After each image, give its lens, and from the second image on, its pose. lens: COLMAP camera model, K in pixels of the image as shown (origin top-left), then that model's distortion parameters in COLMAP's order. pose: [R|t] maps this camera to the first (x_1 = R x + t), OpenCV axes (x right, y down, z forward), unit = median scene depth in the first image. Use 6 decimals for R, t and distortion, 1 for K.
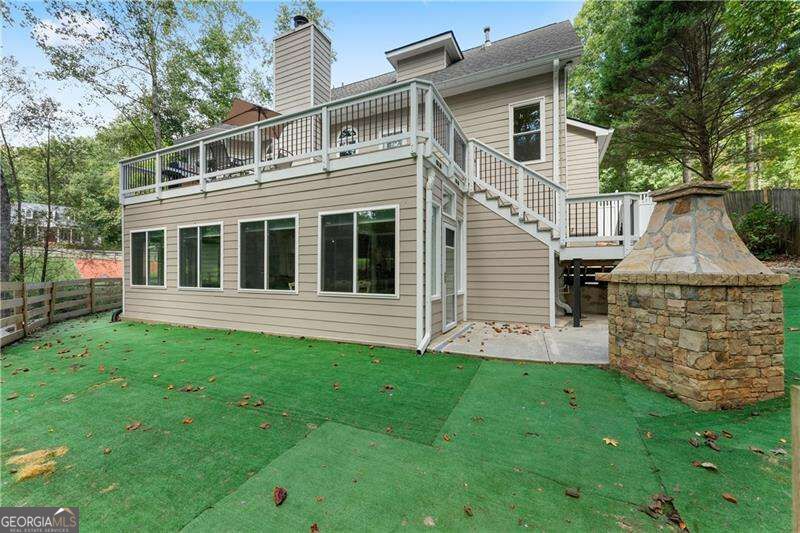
lens RADIAL K [[324.9, 0, 397.4], [0, 324.9, 273.2], [0, 0, 1]] dist [-0.001107, -0.000460]
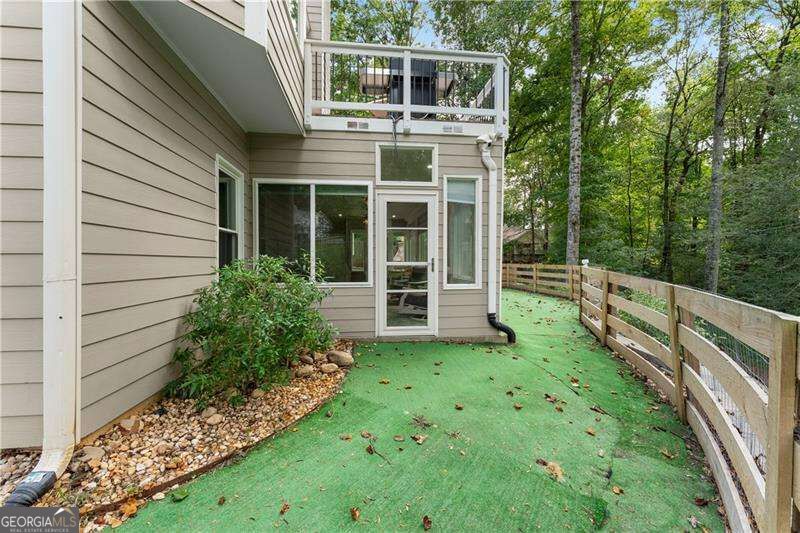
lens RADIAL K [[324.9, 0, 398.2], [0, 324.9, 259.9], [0, 0, 1]] dist [-0.001107, -0.000460]
pose [[0.849369, -0.006135, 0.527763, -0.621609], [0.002238, 0.999965, 0.008022, -0.003511], [-0.527794, -0.005633, 0.849354, 0.303076]]
